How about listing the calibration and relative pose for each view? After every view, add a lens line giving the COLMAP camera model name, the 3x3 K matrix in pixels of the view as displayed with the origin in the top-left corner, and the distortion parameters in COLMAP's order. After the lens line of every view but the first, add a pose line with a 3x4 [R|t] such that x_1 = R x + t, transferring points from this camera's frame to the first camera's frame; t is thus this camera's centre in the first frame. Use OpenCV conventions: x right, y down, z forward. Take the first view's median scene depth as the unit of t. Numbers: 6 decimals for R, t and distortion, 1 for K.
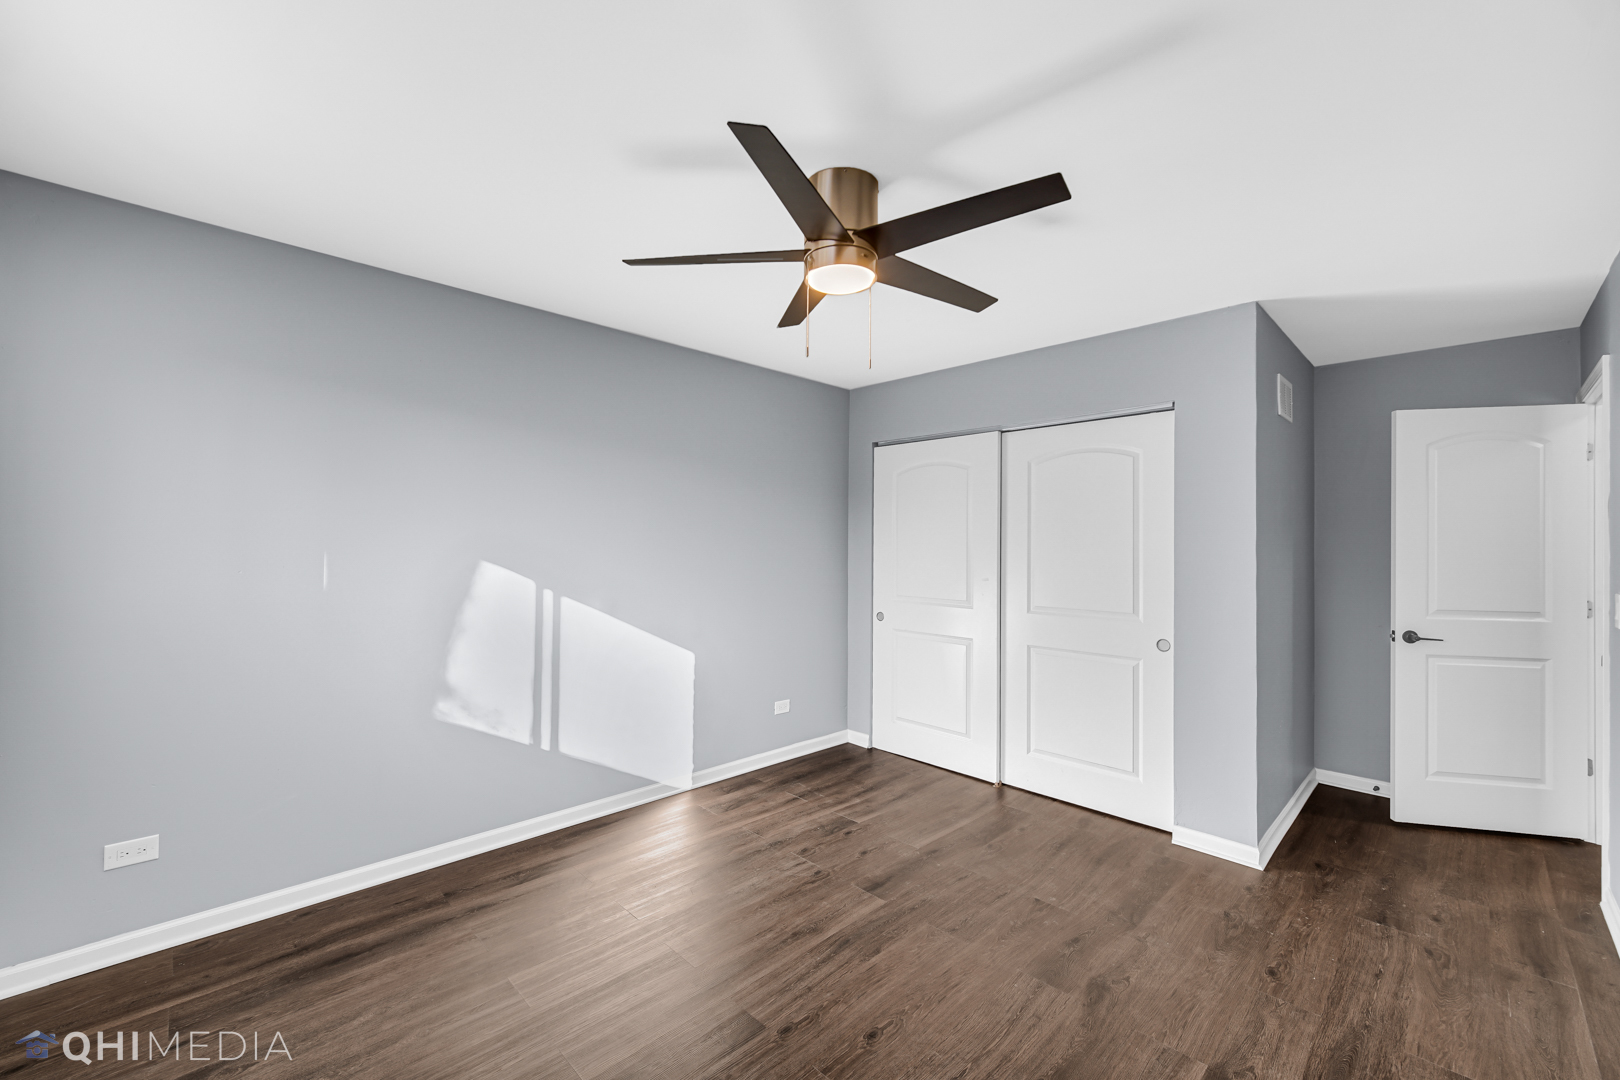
lens RADIAL K [[647.0, 0, 810.0], [0, 647.0, 540.0], [0, 0, 1]] dist [-0.002189, -0.000424]
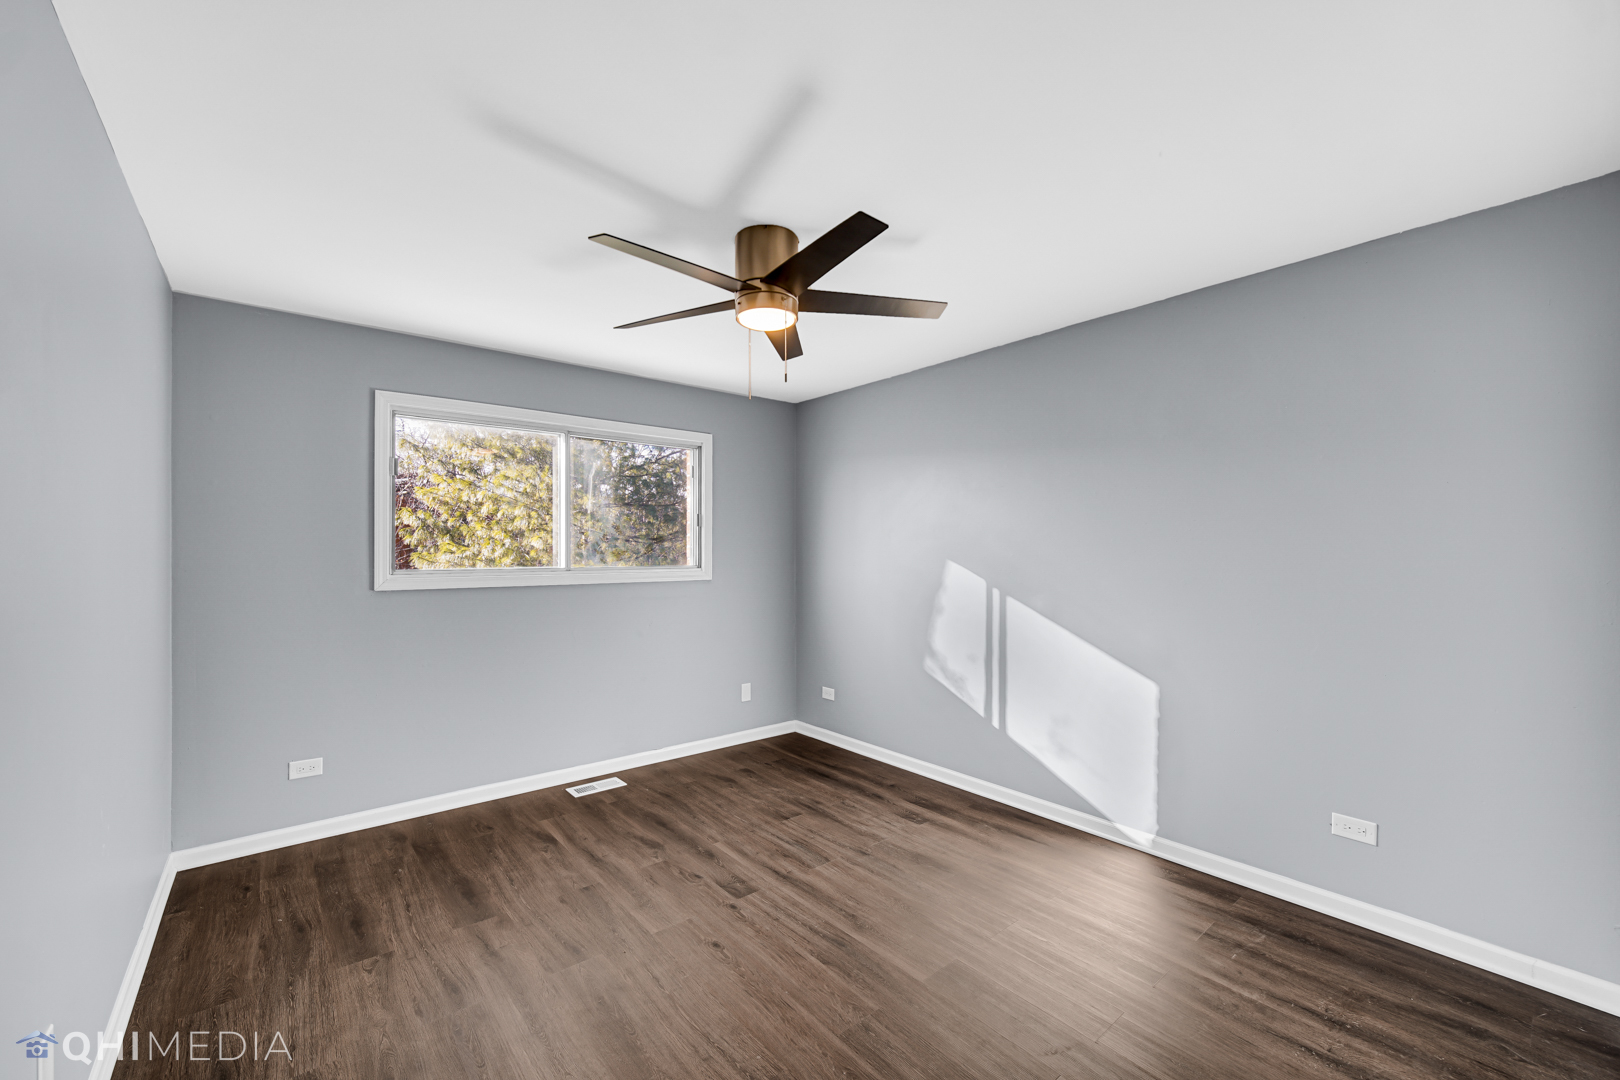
lens RADIAL K [[679.1, 0, 810.0], [0, 679.1, 540.0], [0, 0, 1]] dist [-0.000834, -0.000012]
pose [[-0.098726, -0.020692, -0.994900, 0.854558], [0.010328, 0.999709, -0.021816, 0.013838], [0.995061, -0.012429, -0.098484, 0.811663]]
